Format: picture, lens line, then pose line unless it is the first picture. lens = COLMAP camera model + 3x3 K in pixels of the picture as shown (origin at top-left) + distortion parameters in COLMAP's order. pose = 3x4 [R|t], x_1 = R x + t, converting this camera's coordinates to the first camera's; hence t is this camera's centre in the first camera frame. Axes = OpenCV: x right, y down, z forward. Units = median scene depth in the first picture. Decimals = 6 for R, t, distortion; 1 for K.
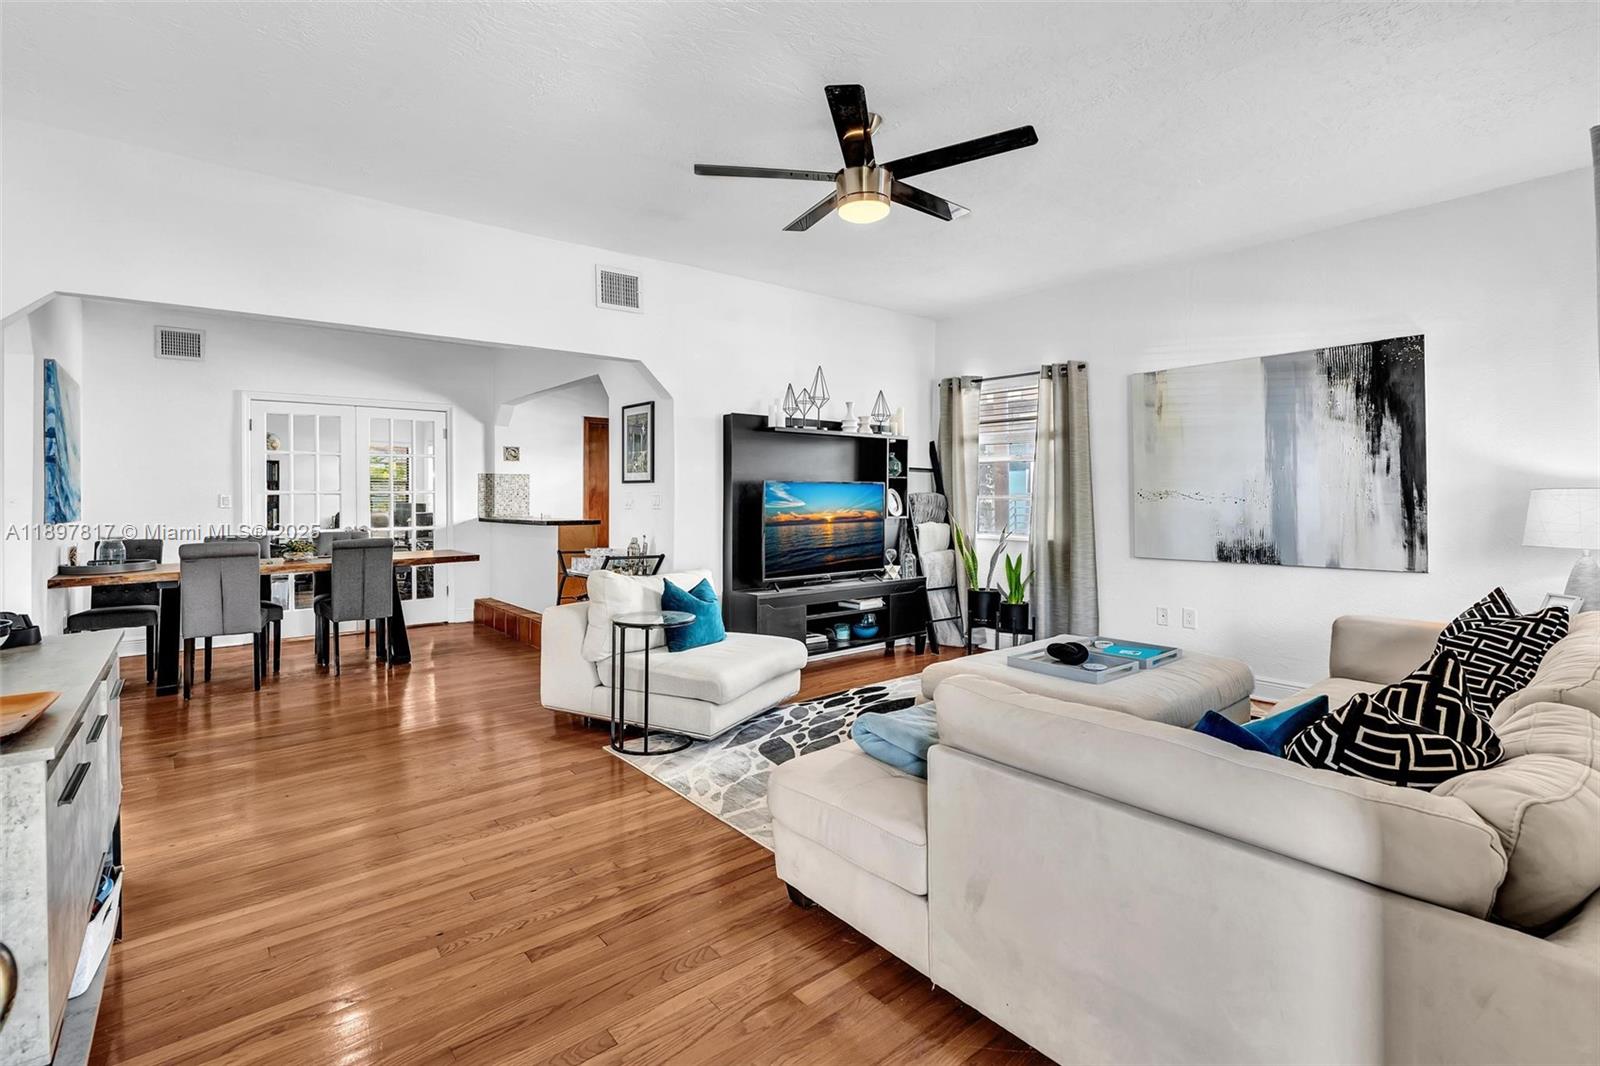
lens RADIAL K [[728.4, 0, 785.3], [0, 728.4, 497.7], [0, 0, 1]] dist [-0.008242, 0.004178]
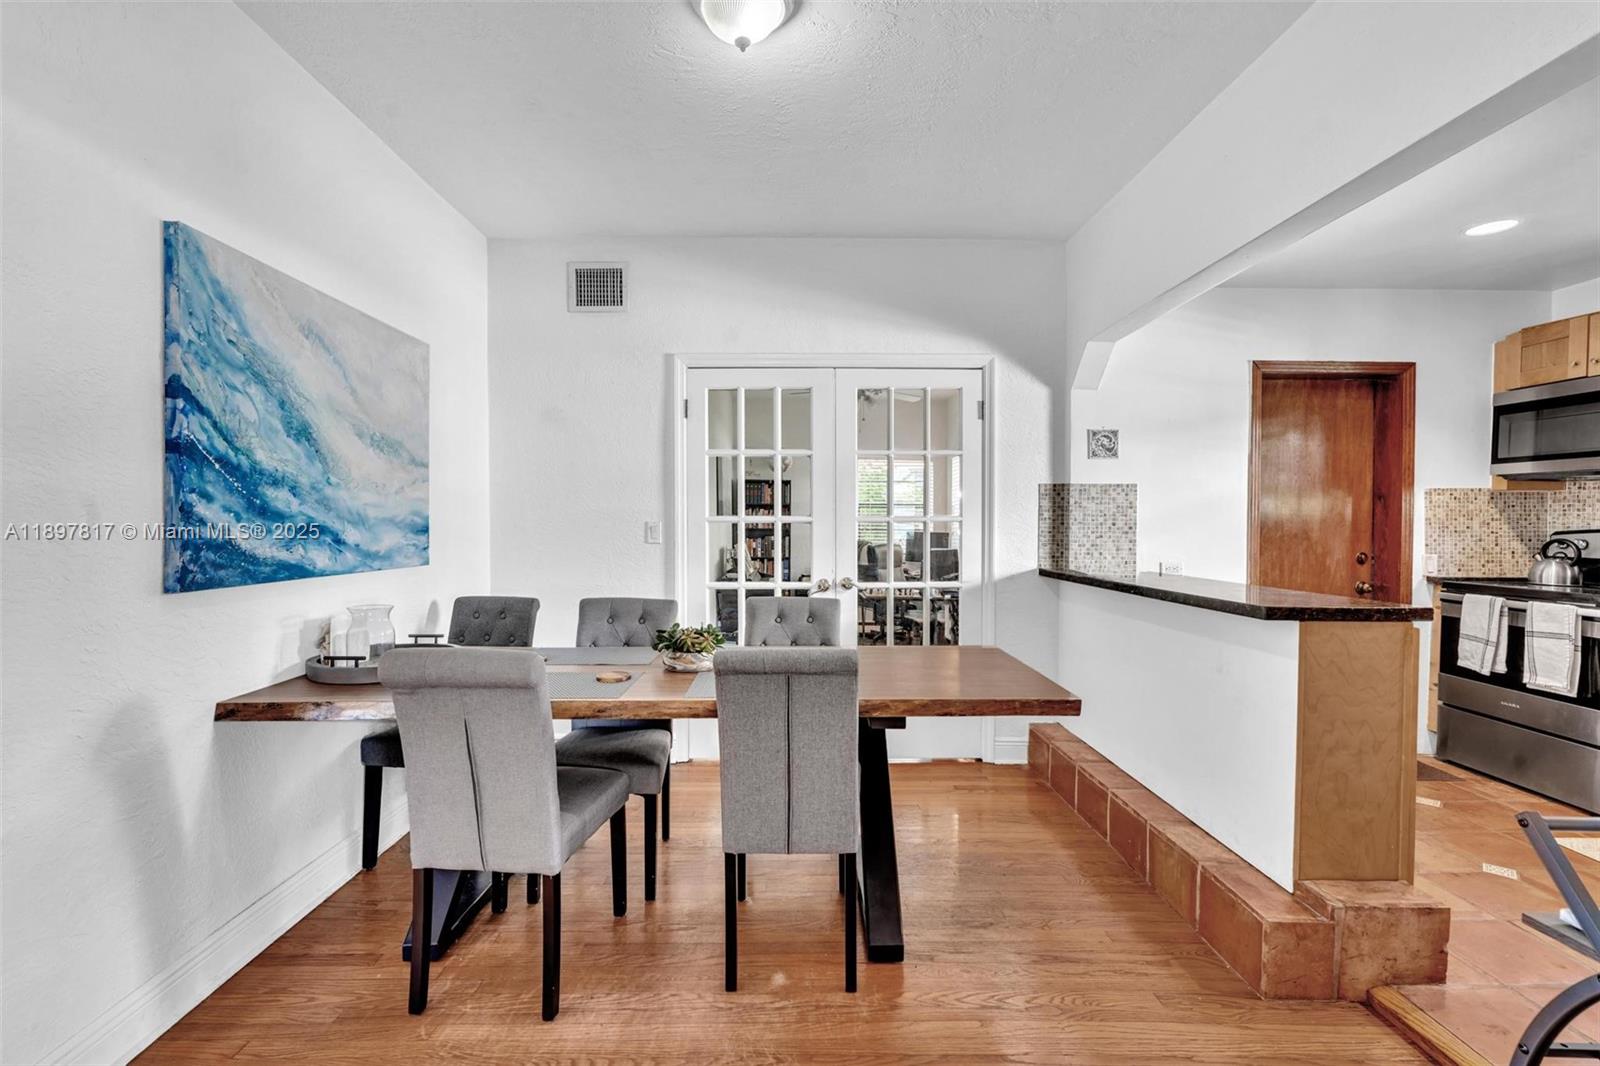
lens RADIAL K [[728.4, 0, 788.4], [0, 728.4, 529.7], [0, 0, 1]] dist [-0.008242, 0.004178]
pose [[0.777788, 0.015244, -0.628341, -0.373600], [-0.008995, 0.999873, 0.013124, -0.008803], [0.628462, -0.004555, 0.777827, 0.770741]]
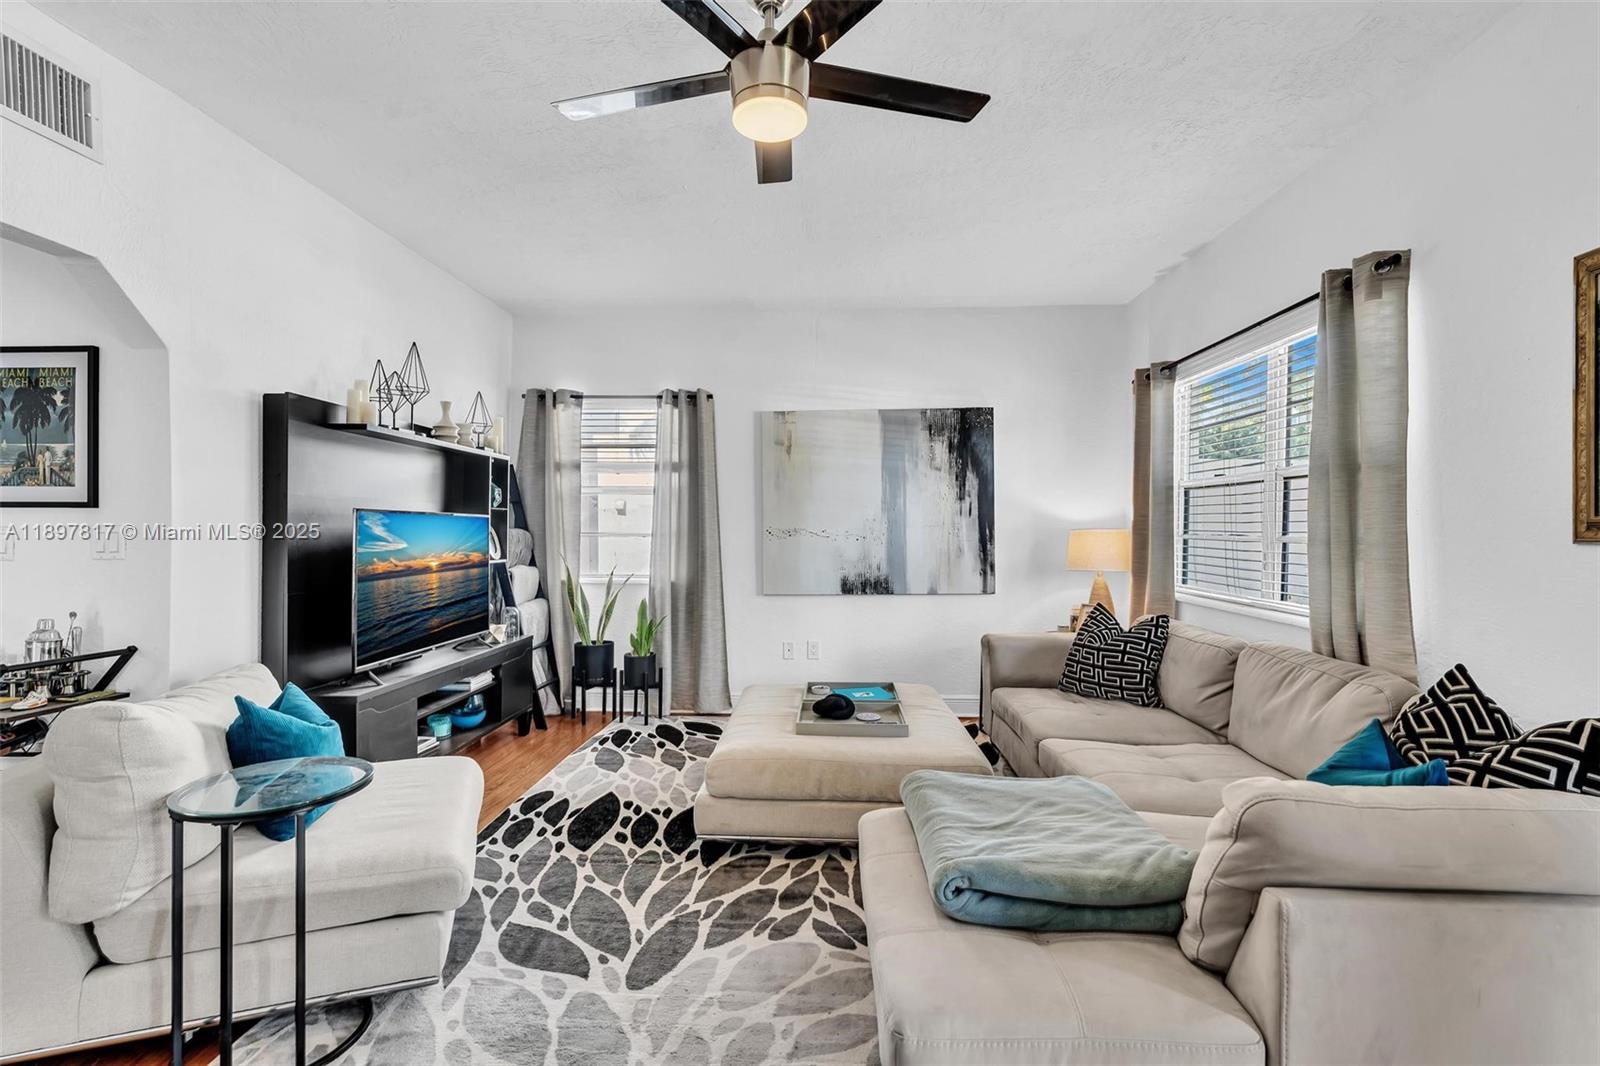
lens RADIAL K [[728.4, 0, 789.3], [0, 728.4, 526.1], [0, 0, 1]] dist [-0.008242, 0.004178]
pose [[0.670492, 0.006808, 0.741885, -0.238514], [-0.001063, 0.999966, -0.008215, -0.003965], [-0.741916, 0.004720, 0.670477, 0.311334]]
